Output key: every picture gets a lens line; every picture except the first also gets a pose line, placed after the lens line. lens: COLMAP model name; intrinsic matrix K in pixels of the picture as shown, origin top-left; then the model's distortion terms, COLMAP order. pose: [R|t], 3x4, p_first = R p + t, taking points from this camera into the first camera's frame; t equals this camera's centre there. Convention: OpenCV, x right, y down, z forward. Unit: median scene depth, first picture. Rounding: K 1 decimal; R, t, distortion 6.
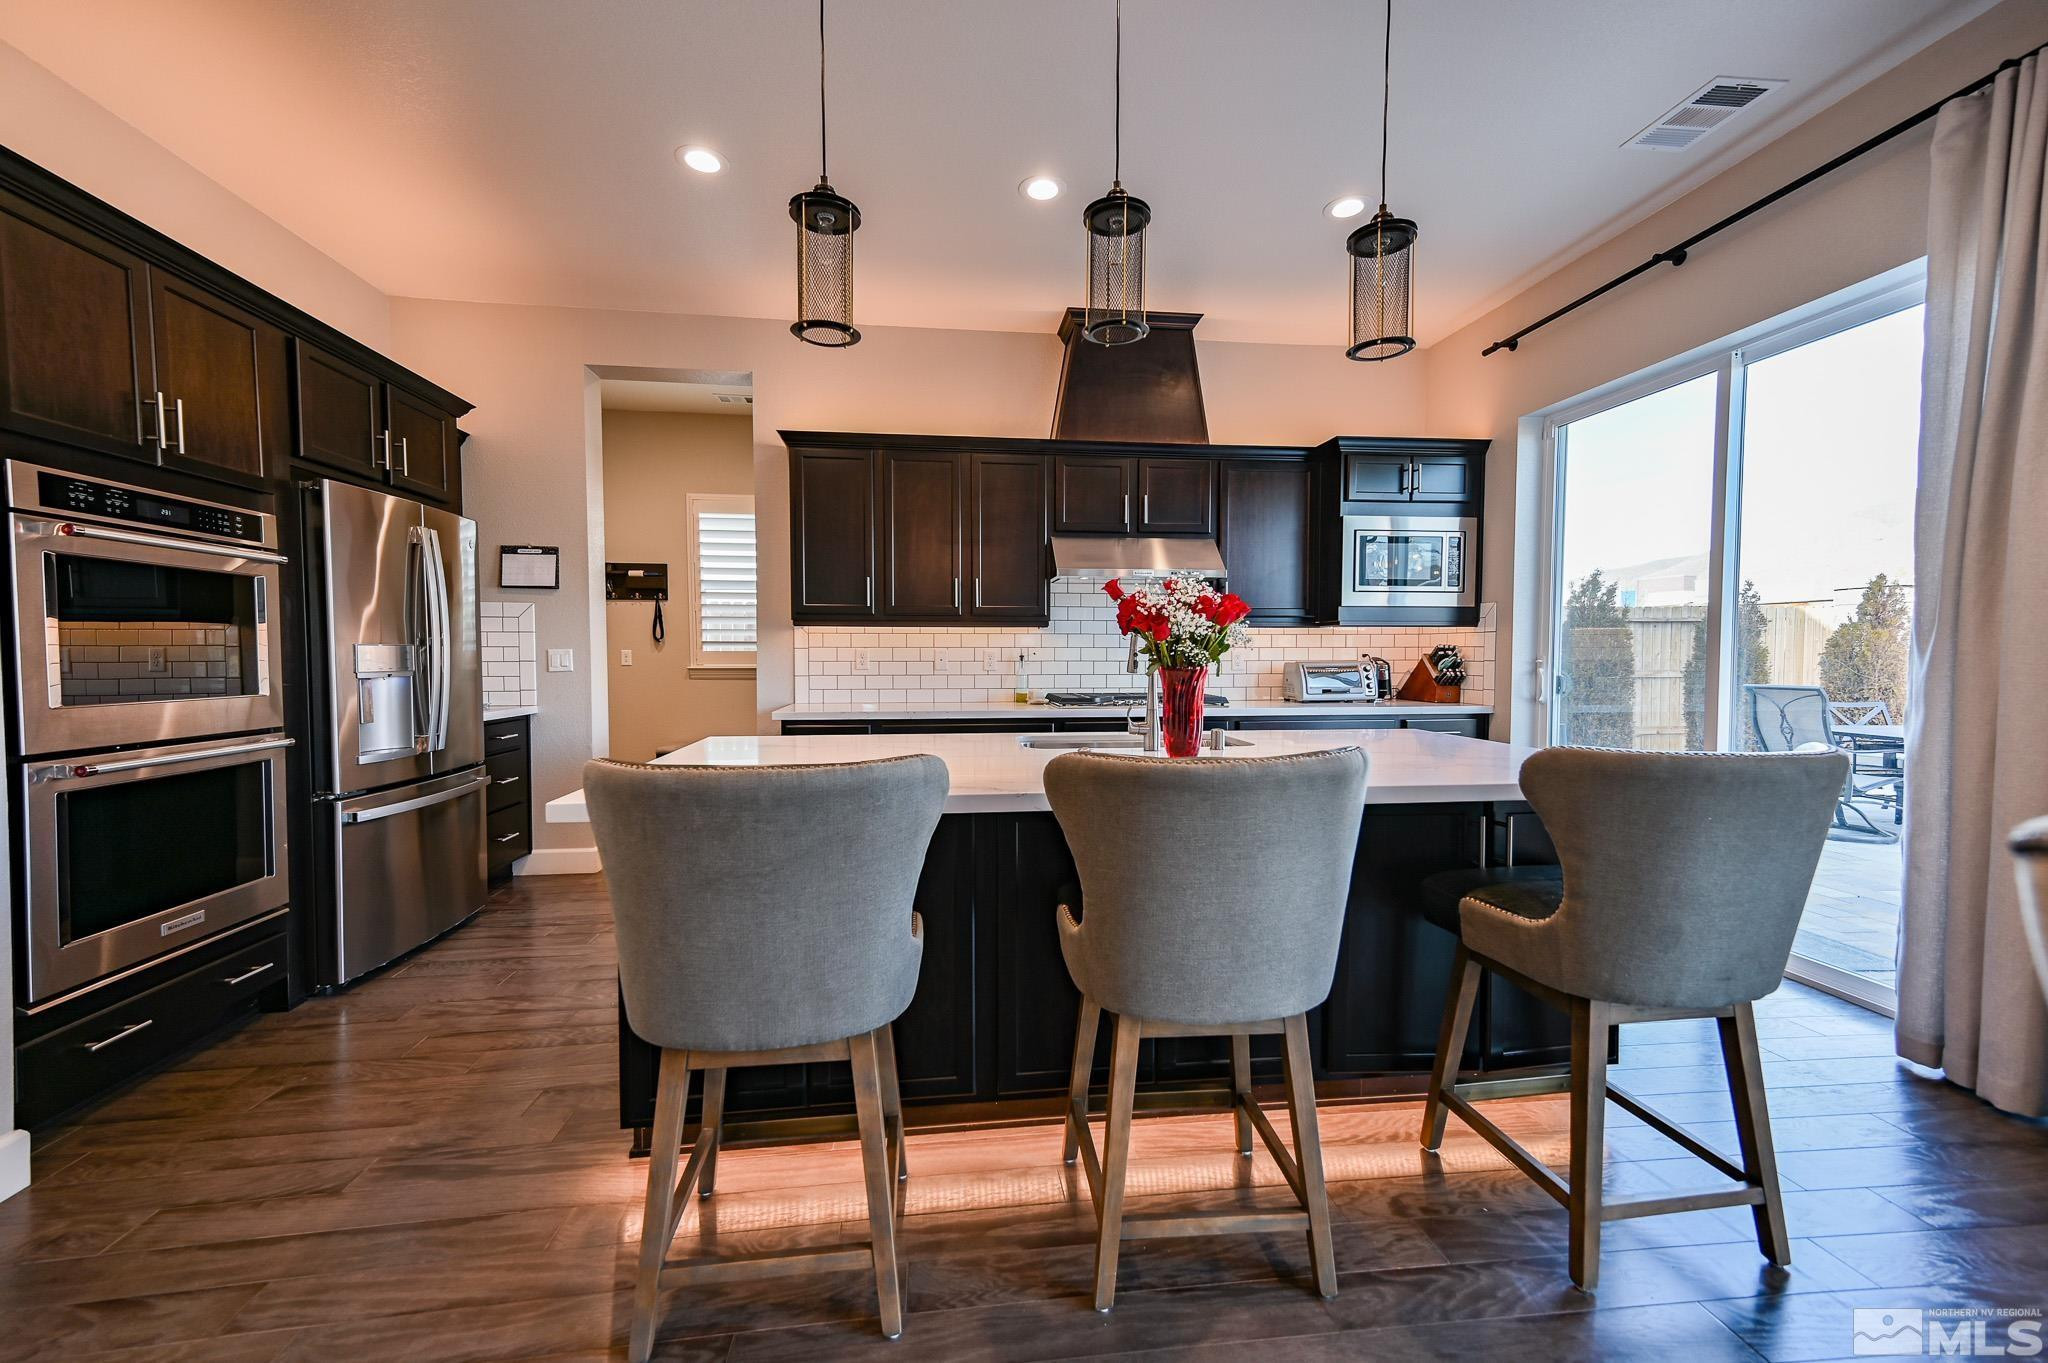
lens RADIAL K [[813.5, 0, 1017.8], [0, 813.5, 681.7], [0, 0, 1]] dist [0.027997, 0.000464]
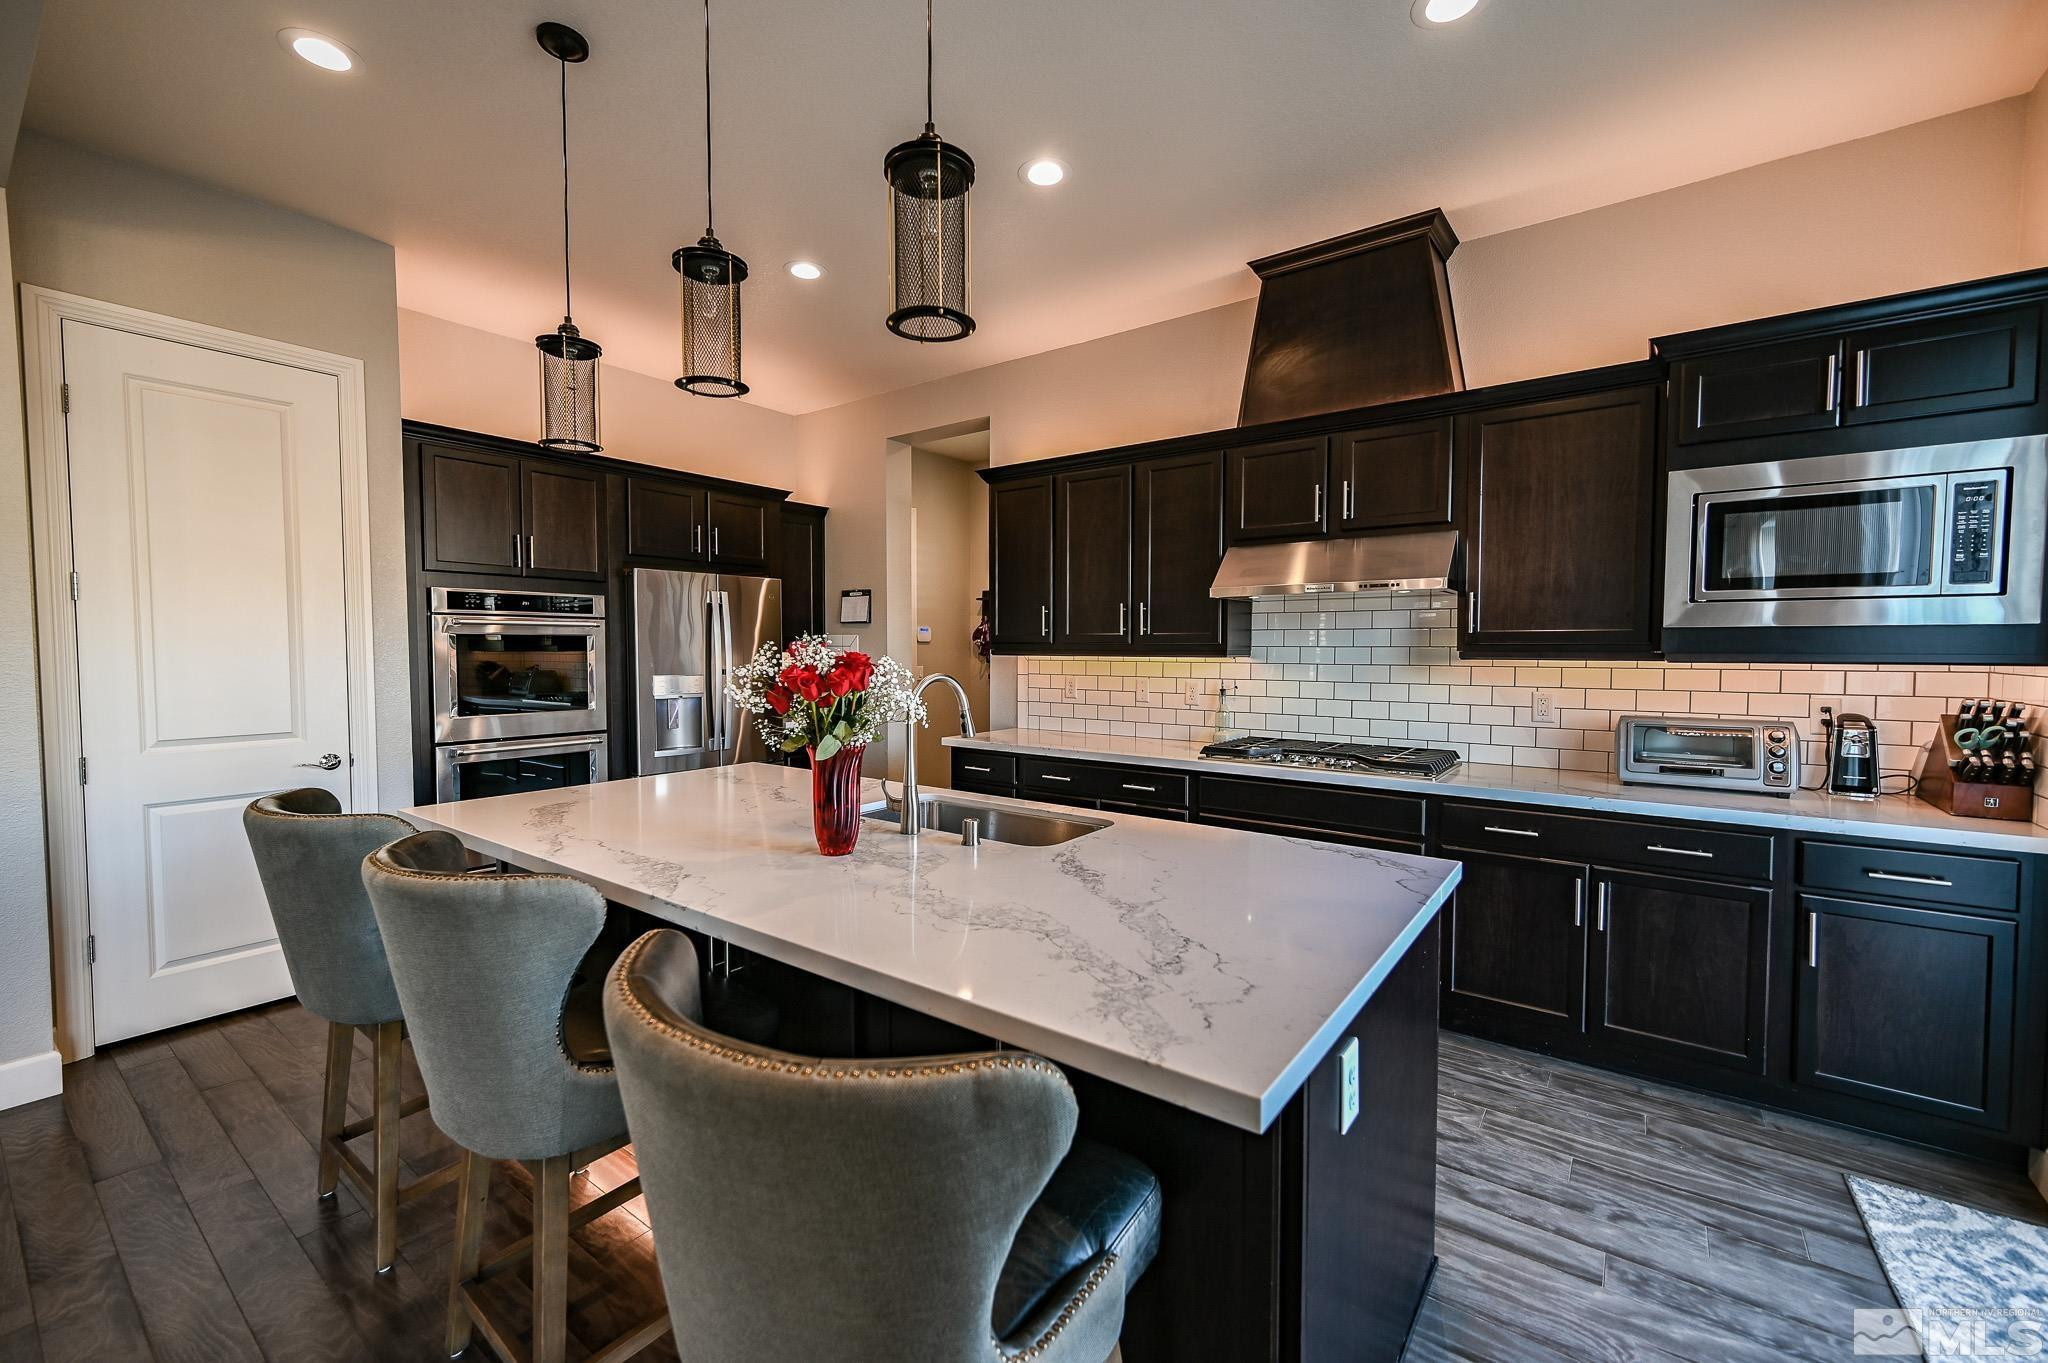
lens RADIAL K [[807.3, 0, 1024.0], [0, 807.3, 681.5], [0, 0, 1]] dist [0.000553, 0.000496]
pose [[0.727625, 0.030555, -0.685294, 0.457248], [-0.025458, 0.999522, 0.017535, -0.052866], [0.685502, 0.004688, 0.728055, 0.269983]]
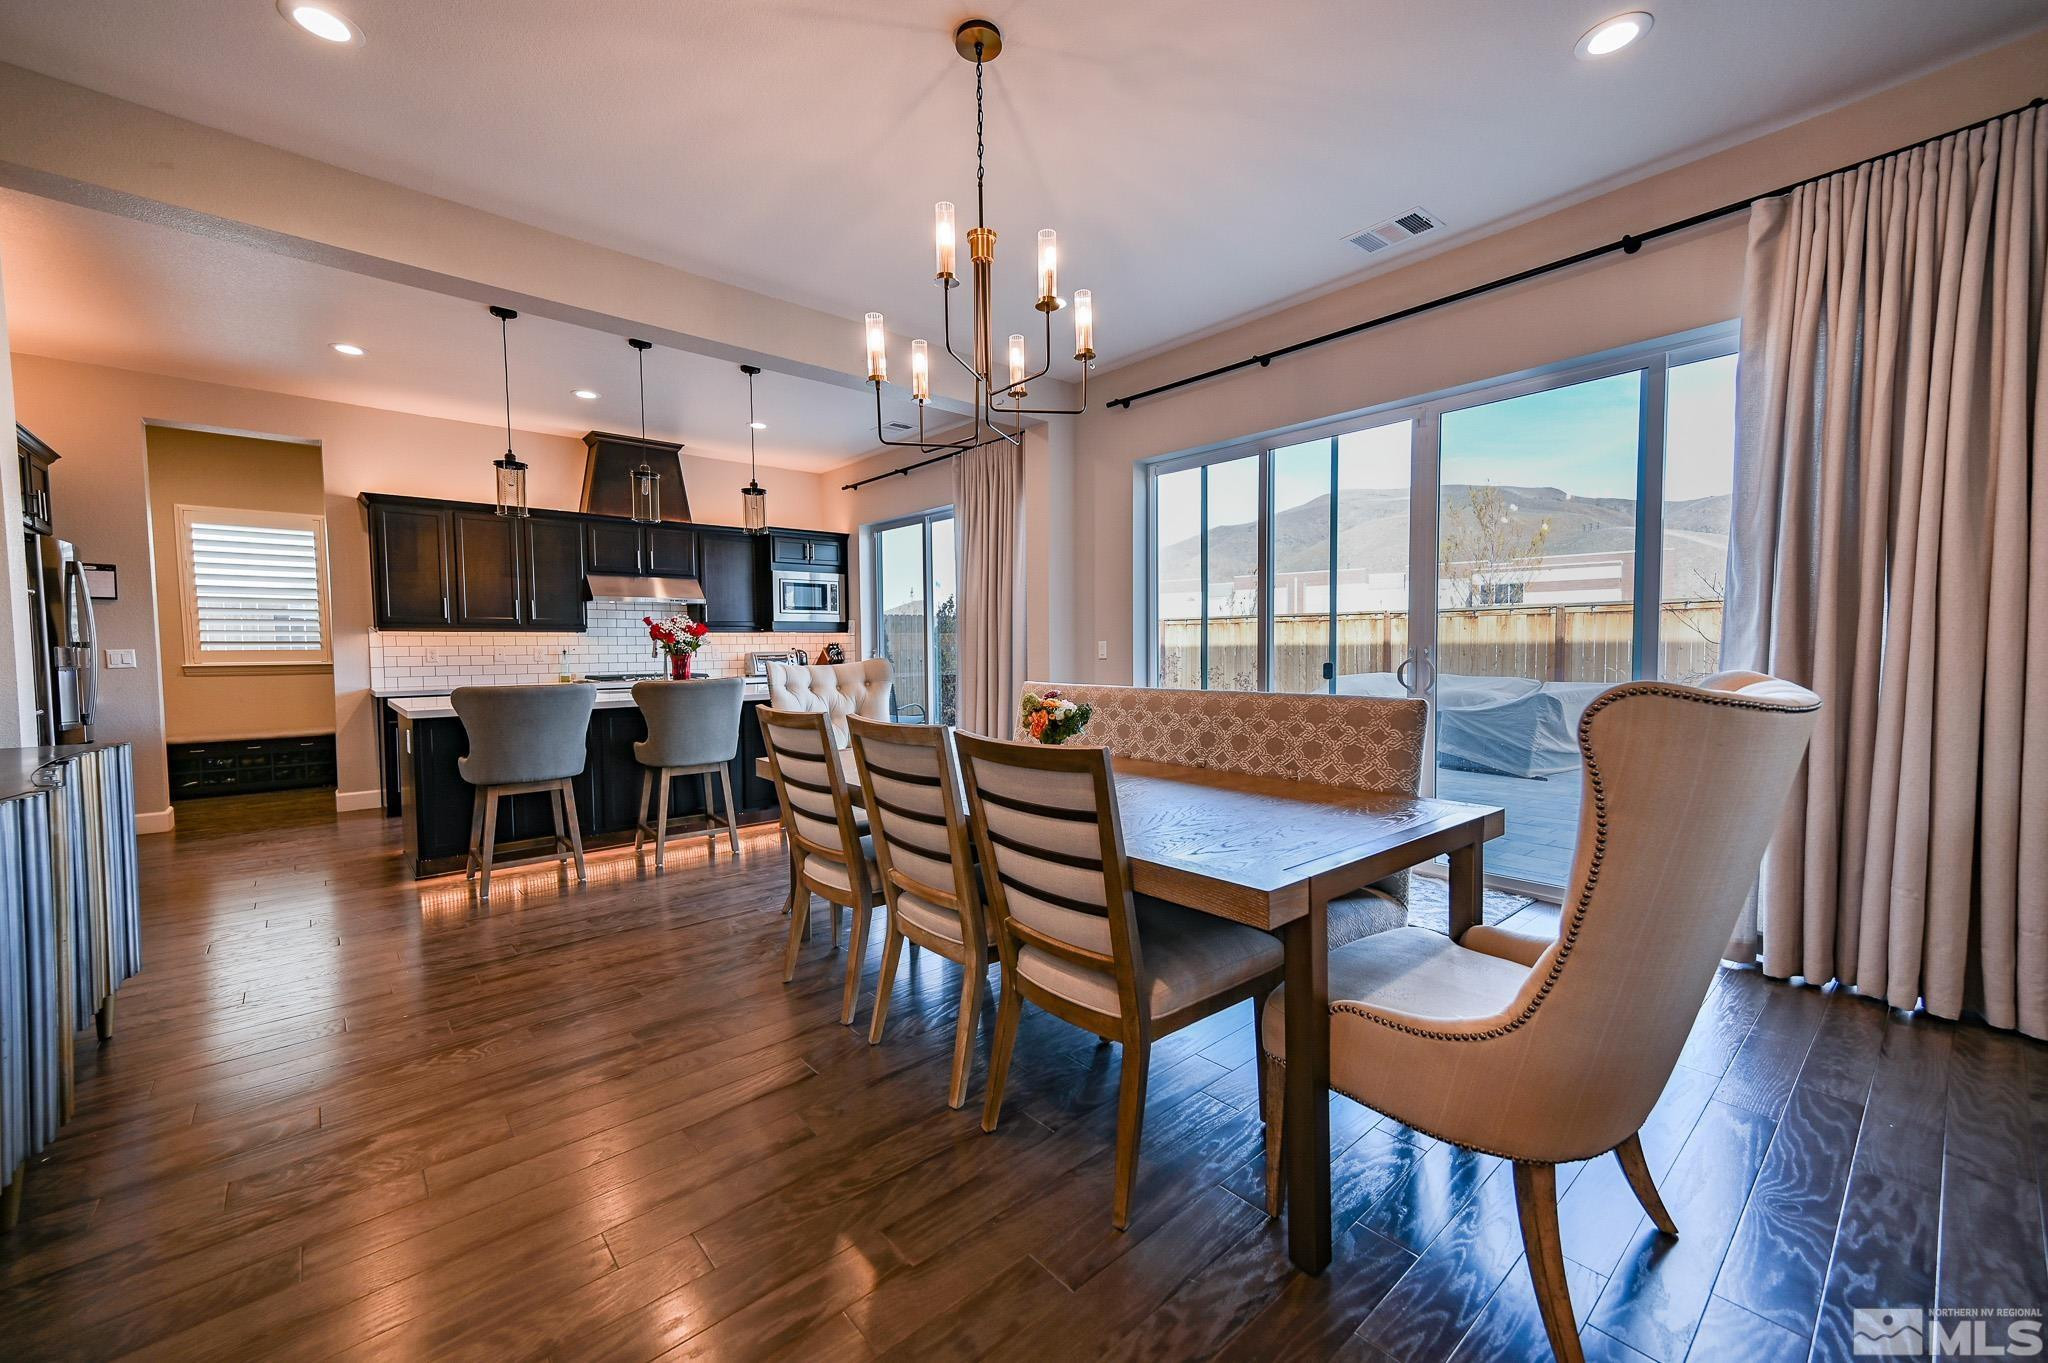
lens RADIAL K [[818.4, 0, 1028.5], [0, 818.4, 684.7], [0, 0, 1]] dist [0.026151, -0.000079]
pose [[0.824326, -0.035176, 0.565022, -0.161930], [0.029497, 0.999381, 0.019183, 0.027908], [-0.565347, 0.000854, 0.824853, -0.786367]]
